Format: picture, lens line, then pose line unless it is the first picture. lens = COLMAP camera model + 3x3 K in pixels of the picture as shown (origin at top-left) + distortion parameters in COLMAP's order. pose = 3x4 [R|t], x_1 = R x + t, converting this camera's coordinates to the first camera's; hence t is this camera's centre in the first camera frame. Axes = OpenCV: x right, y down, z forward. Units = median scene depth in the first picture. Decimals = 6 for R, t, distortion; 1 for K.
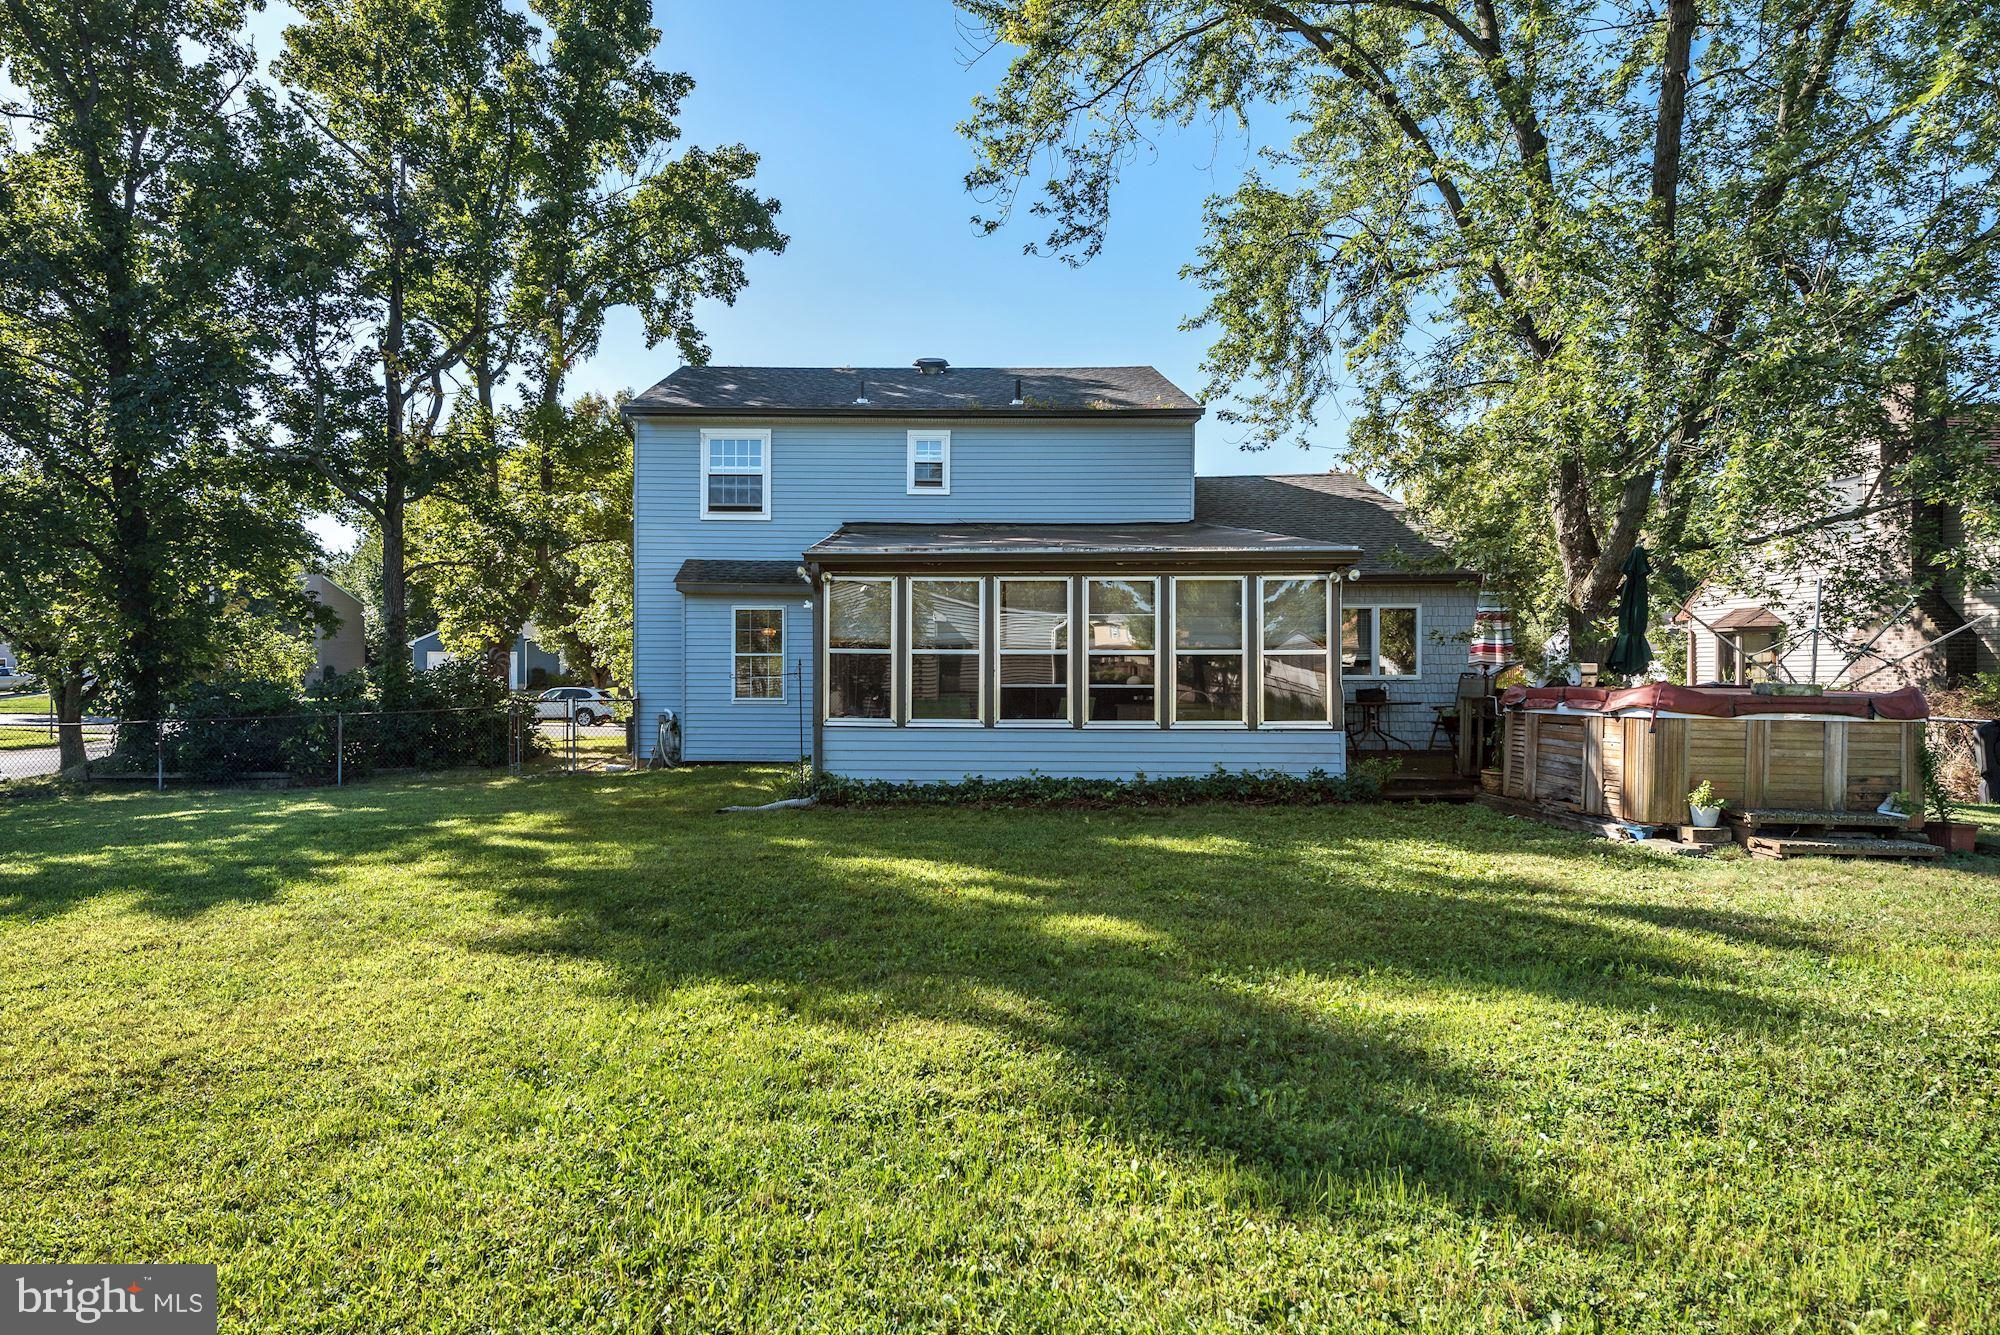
lens RADIAL K [[995.8, 0, 999.9], [0, 995.8, 739.6], [0, 0, 1]] dist [-0.000425, 0.000048]
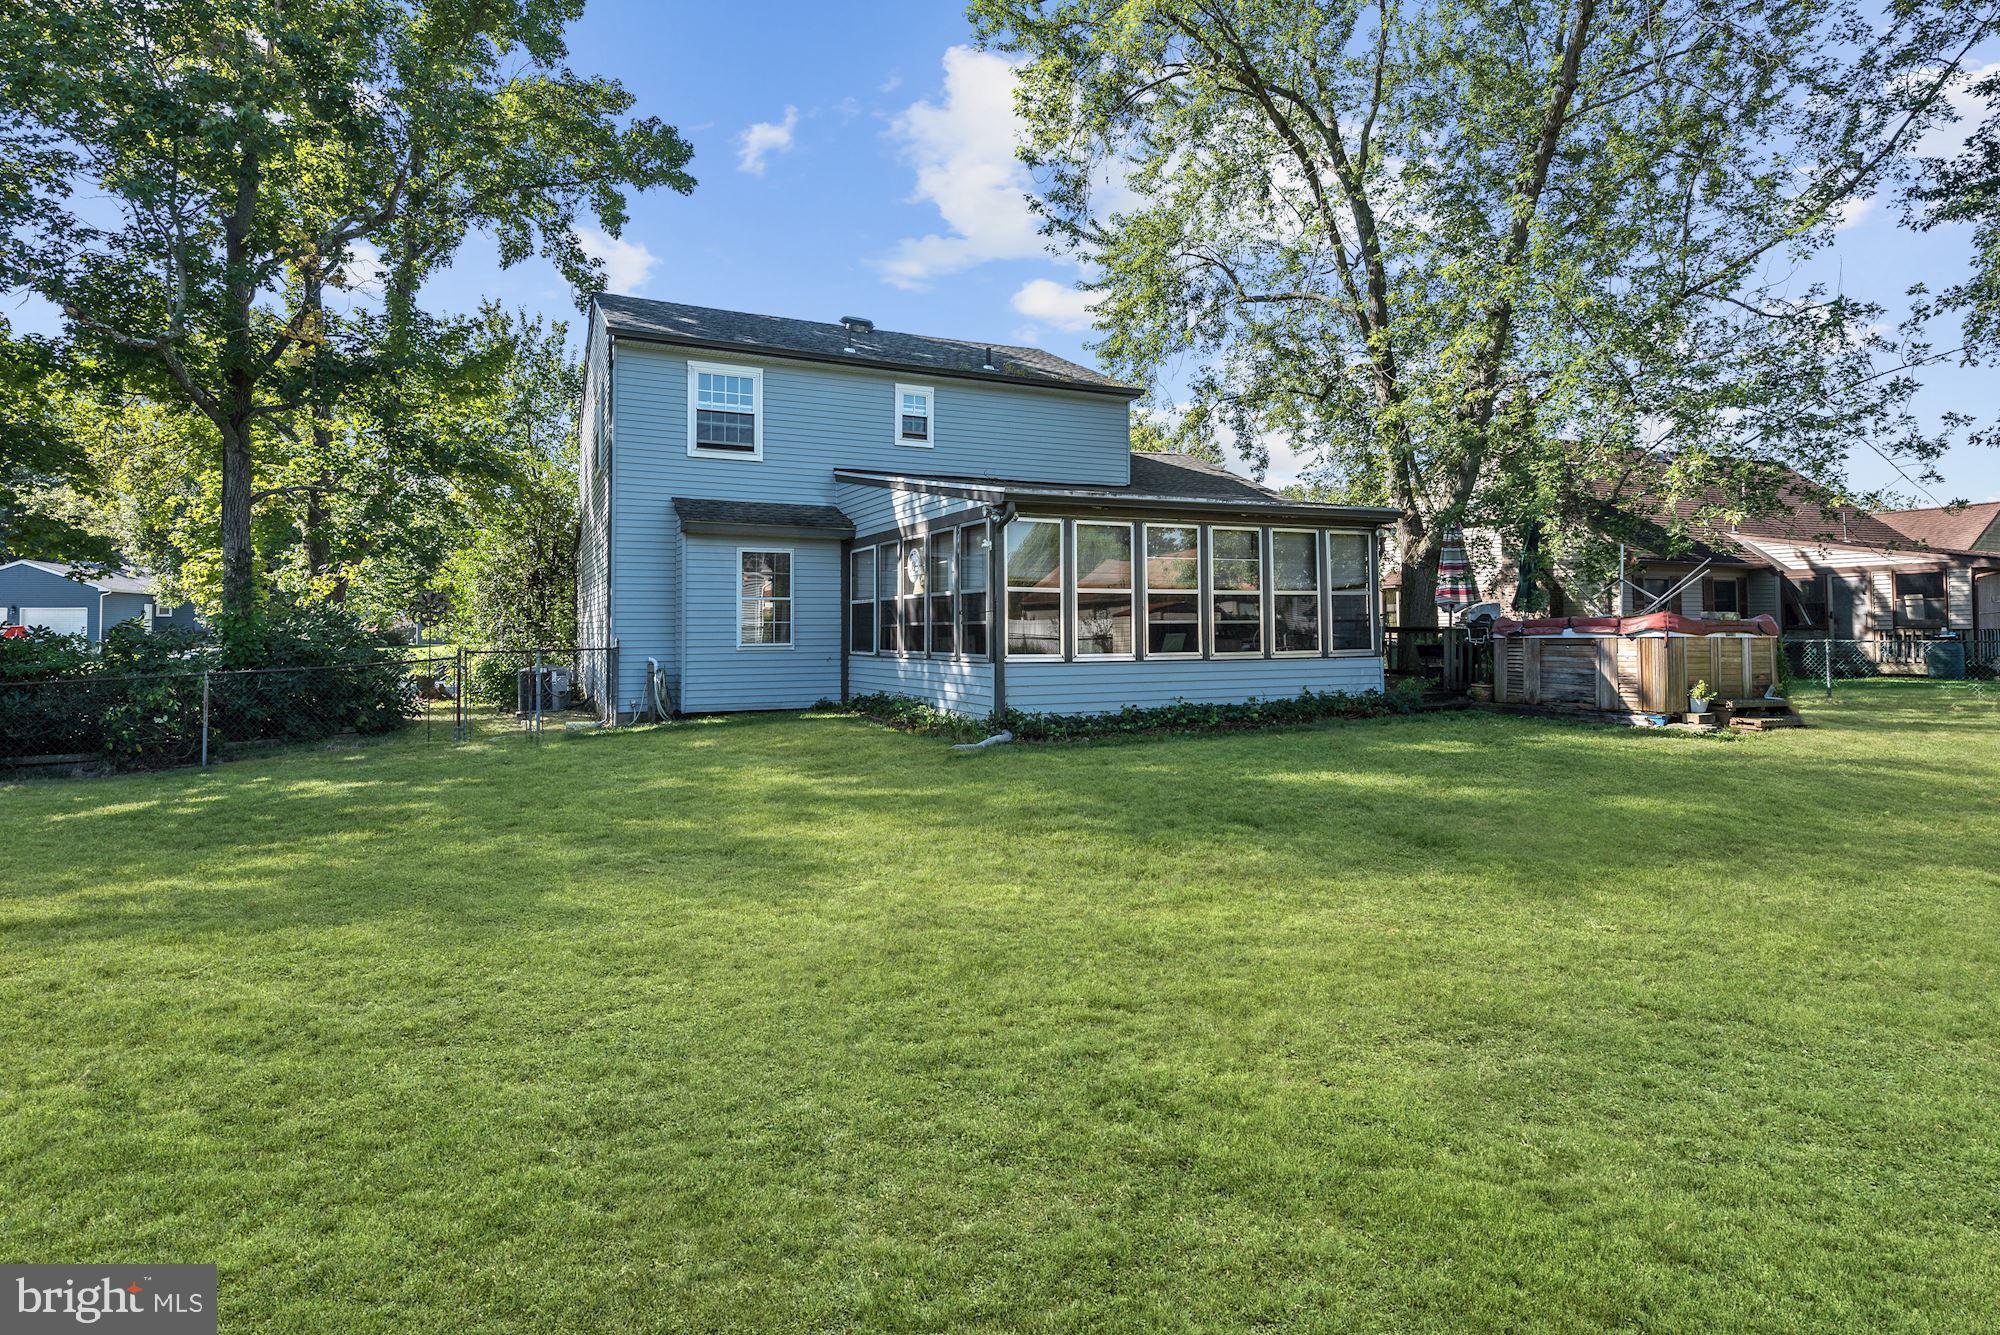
lens RADIAL K [[875.6, 0, 1008.3], [0, 875.6, 666.3], [0, 0, 1]] dist [0.001520, -0.000662]
pose [[0.919896, -0.028500, 0.391125, -0.353305], [0.035772, 0.999296, -0.011317, -0.000165], [-0.390527, 0.024402, 0.920268, 0.117697]]
